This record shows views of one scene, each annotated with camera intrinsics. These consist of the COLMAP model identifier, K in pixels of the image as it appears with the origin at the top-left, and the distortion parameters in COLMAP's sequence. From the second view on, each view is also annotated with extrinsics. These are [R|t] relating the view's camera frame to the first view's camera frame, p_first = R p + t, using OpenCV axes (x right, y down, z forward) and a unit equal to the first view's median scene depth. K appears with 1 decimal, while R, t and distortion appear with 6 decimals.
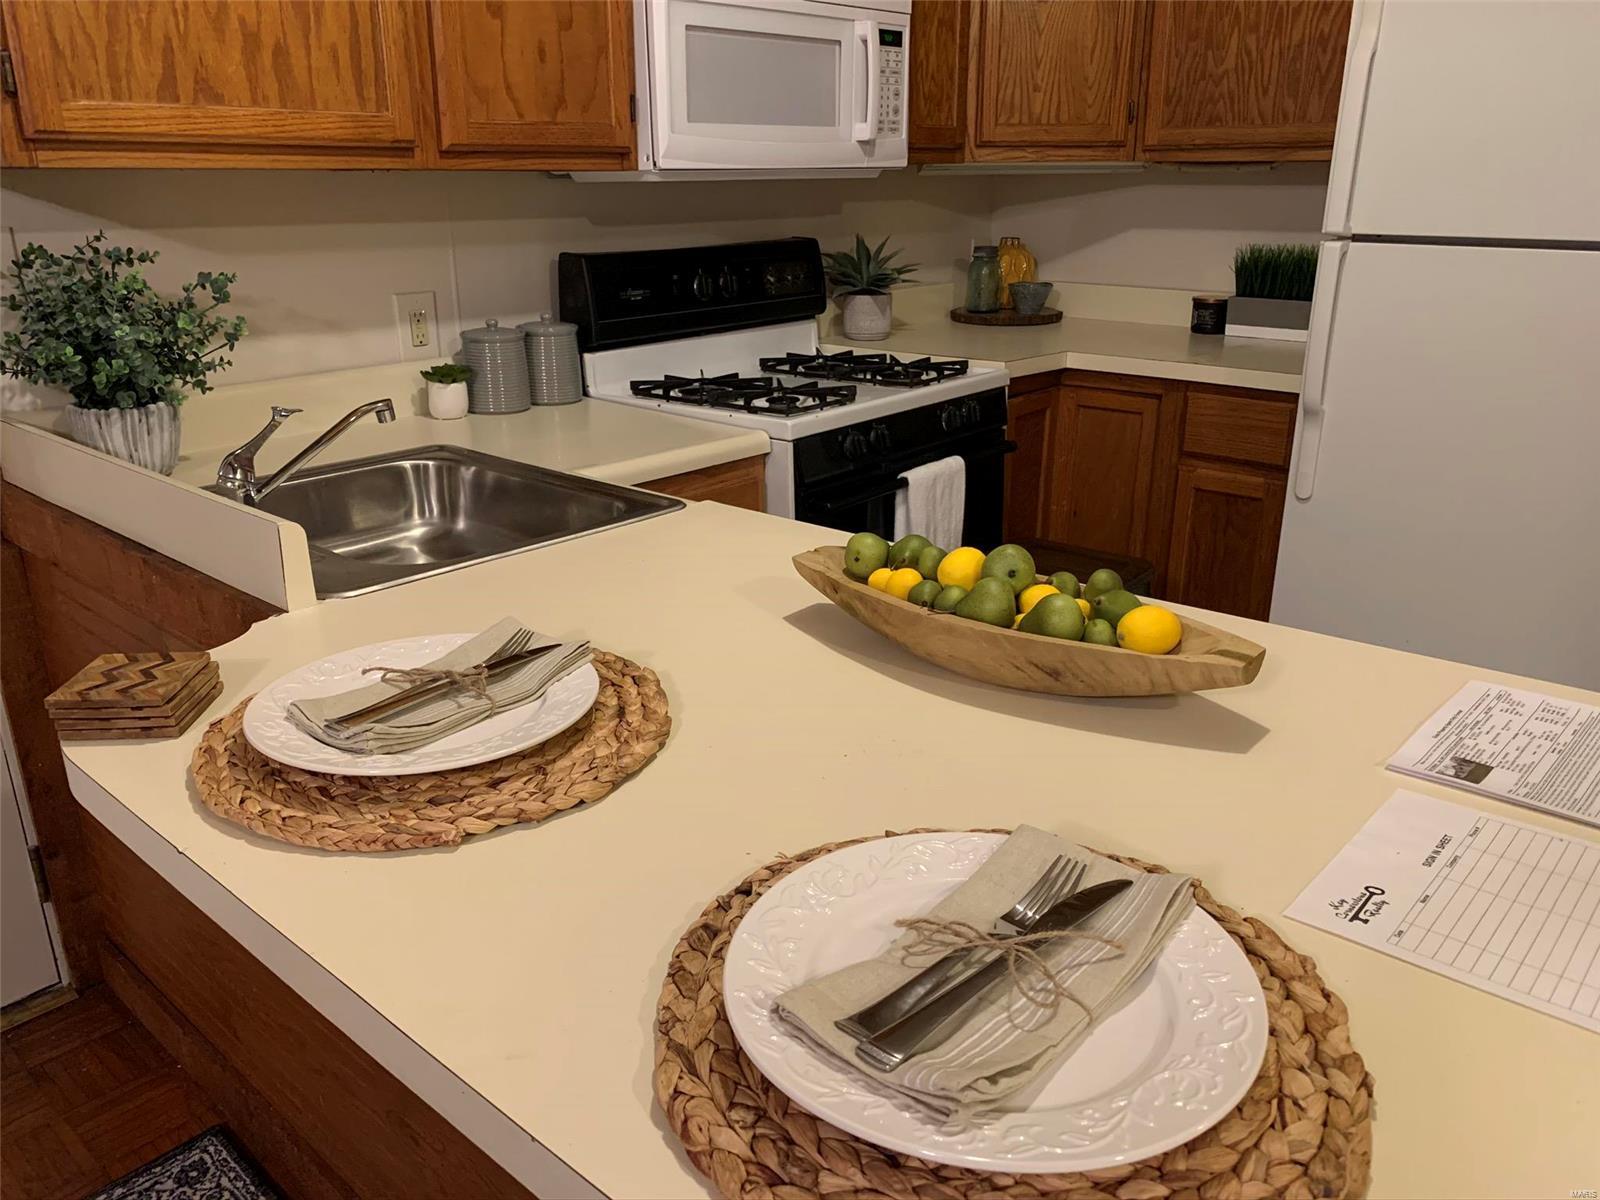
lens RADIAL K [[1212.5, 0, 792.1], [0, 1212.5, 566.1], [0, 0, 1]] dist [0.050536, -0.065326]
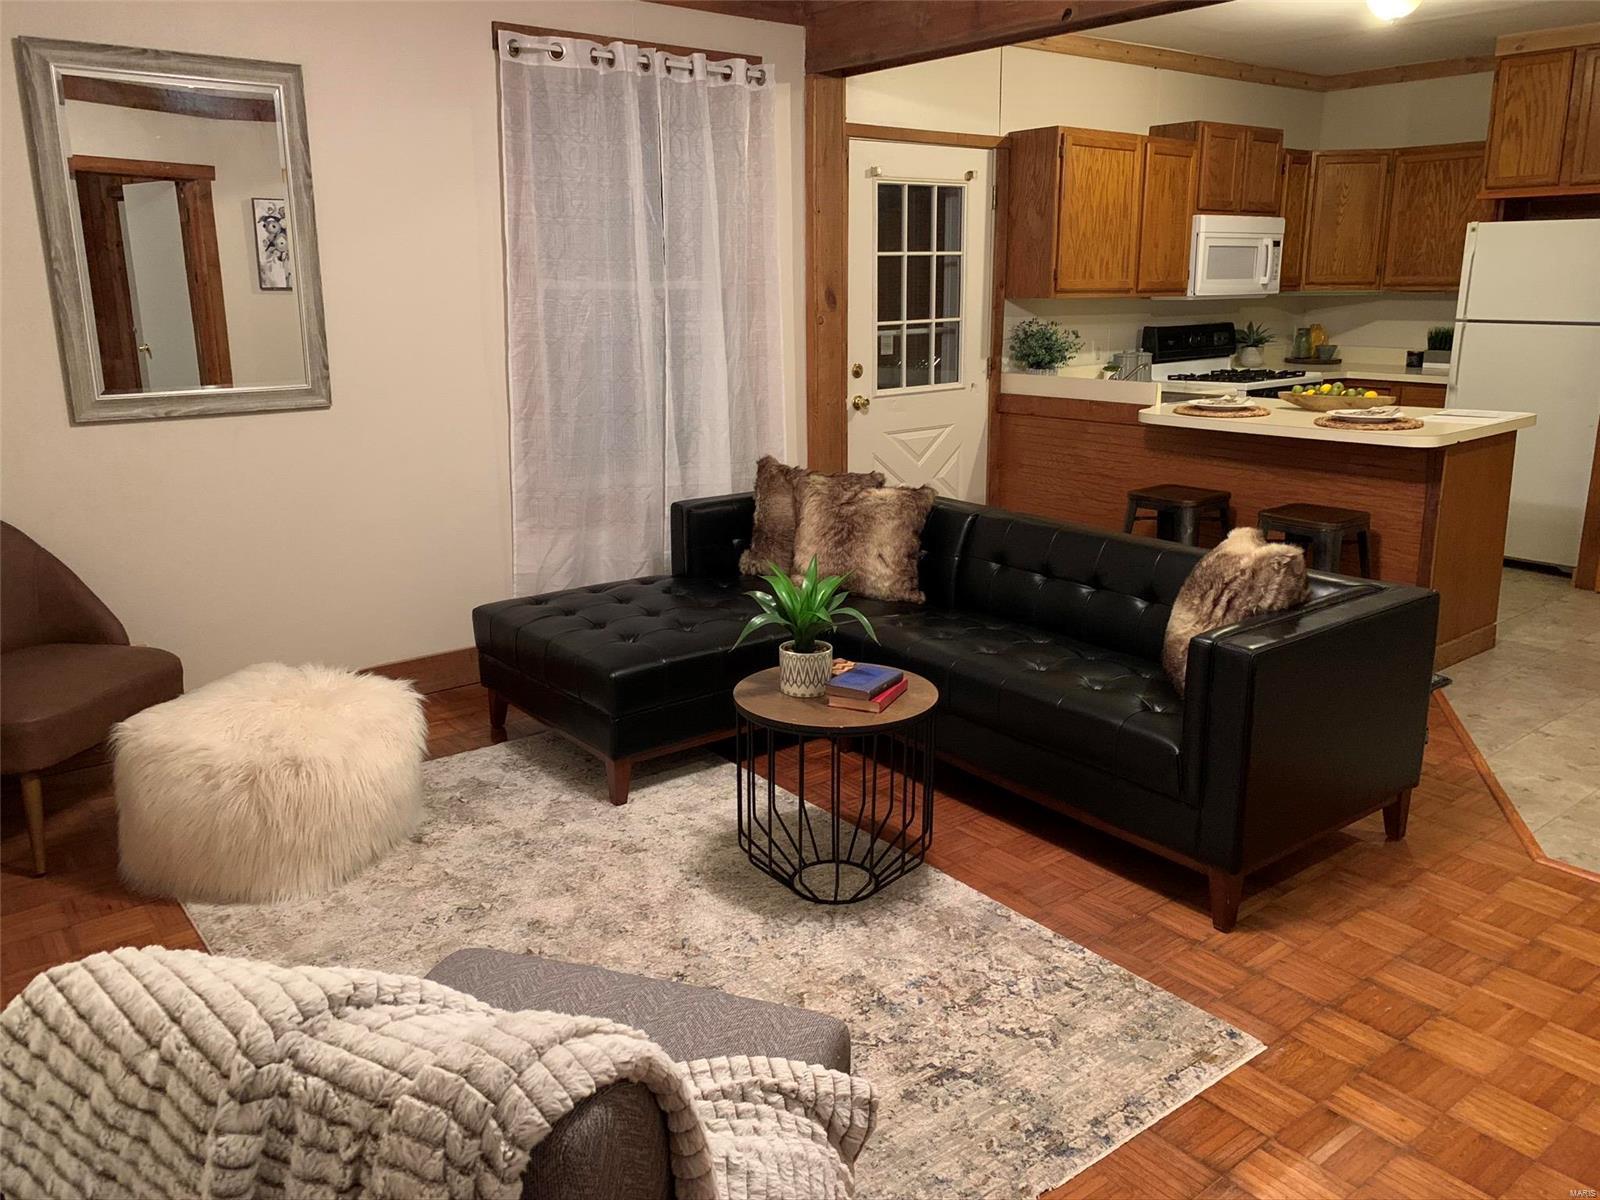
lens RADIAL K [[1212.5, 0, 796.7], [0, 1212.5, 575.3], [0, 0, 1]] dist [0.050536, -0.065326]
pose [[0.984442, 0.035911, -0.172002, -0.483377], [-0.049543, 0.995904, -0.075631, 0.544467], [0.168582, 0.082976, 0.982189, -1.767565]]
